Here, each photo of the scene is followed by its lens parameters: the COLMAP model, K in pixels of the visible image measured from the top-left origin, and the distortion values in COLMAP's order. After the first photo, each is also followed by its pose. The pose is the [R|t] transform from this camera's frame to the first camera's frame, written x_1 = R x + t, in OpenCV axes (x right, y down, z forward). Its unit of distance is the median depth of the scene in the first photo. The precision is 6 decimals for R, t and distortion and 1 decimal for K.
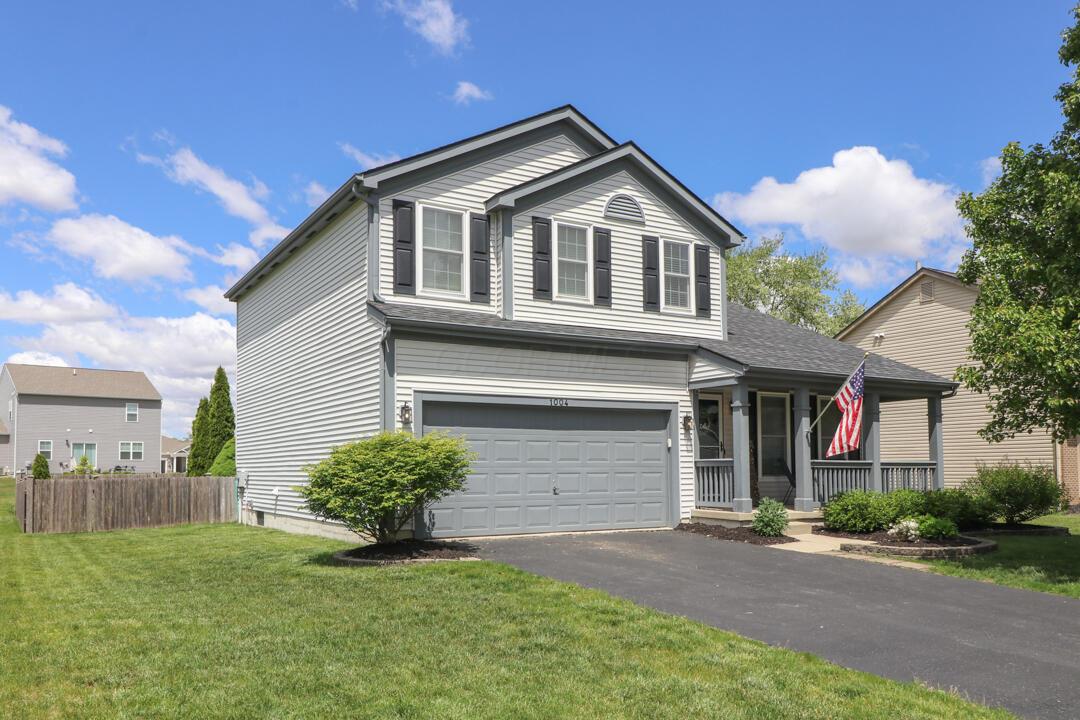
lens RADIAL K [[804.2, 0, 519.2], [0, 804.2, 424.9], [0, 0, 1]] dist [-0.001609, 0.006282]
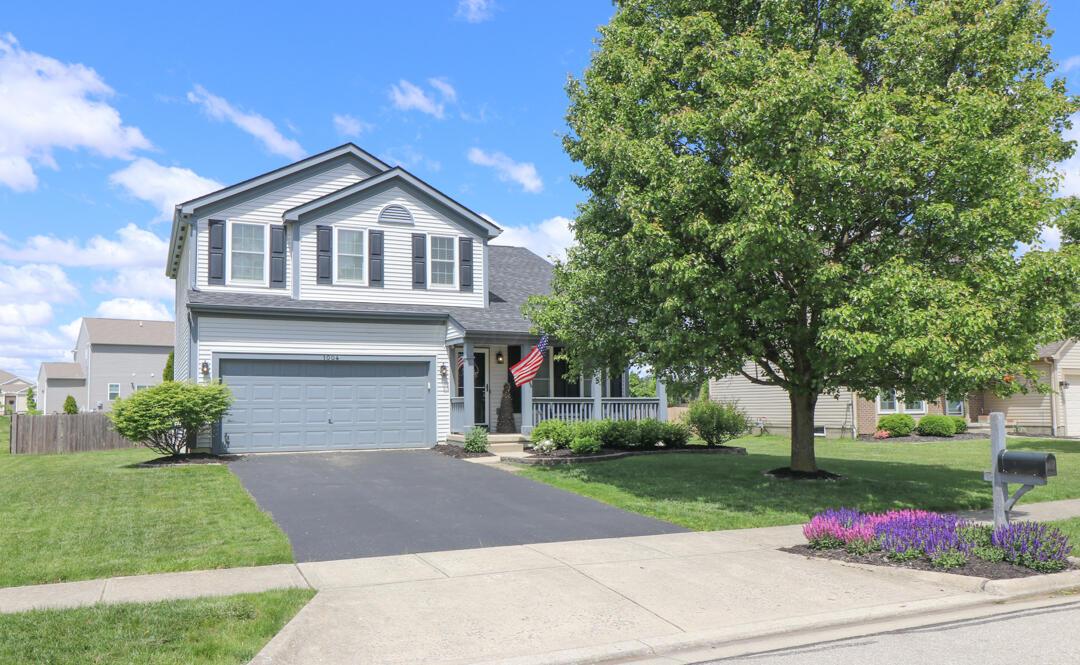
lens RADIAL K [[778.5, 0, 523.4], [0, 778.5, 349.8], [0, 0, 1]] dist [0.002770, -0.000170]
pose [[0.995567, -0.011997, -0.093292, 0.472161], [0.010321, 0.999777, -0.018419, -0.012128], [0.093492, 0.017374, 0.995468, -0.300271]]
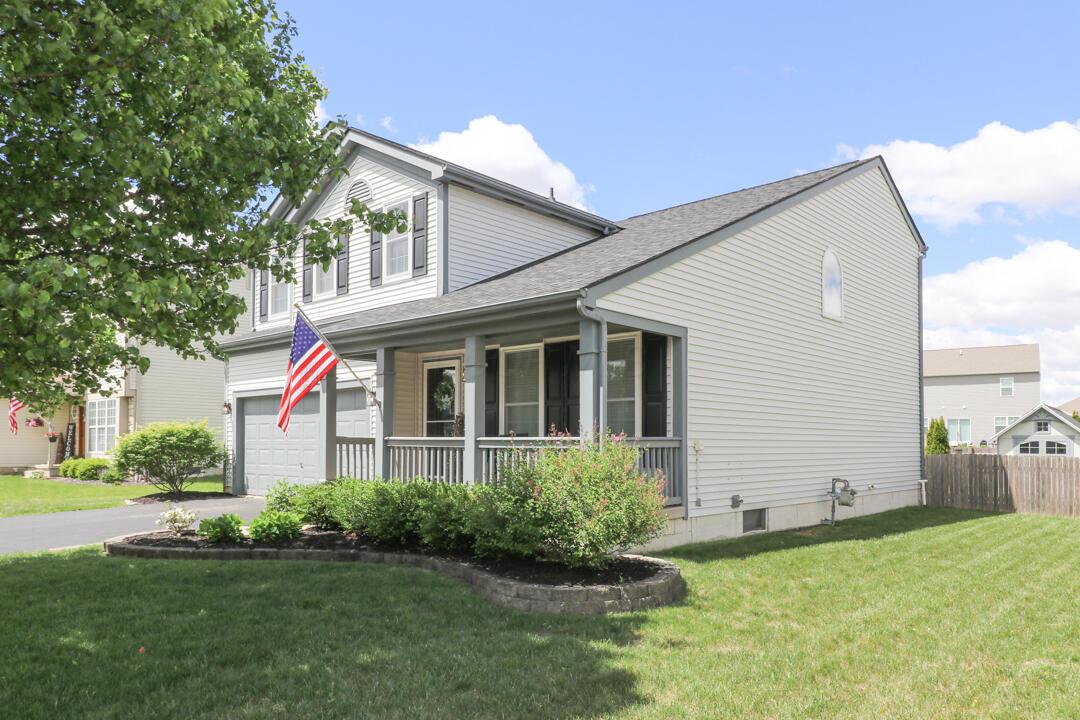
lens RADIAL K [[737.6, 0, 569.3], [0, 737.6, 416.4], [0, 0, 1]] dist [0.008634, 0.001382]
pose [[0.342138, -0.029805, -0.939177, 1.112494], [0.048464, 0.998726, -0.014040, 0.042639], [0.938399, -0.040713, 0.343147, 0.925849]]
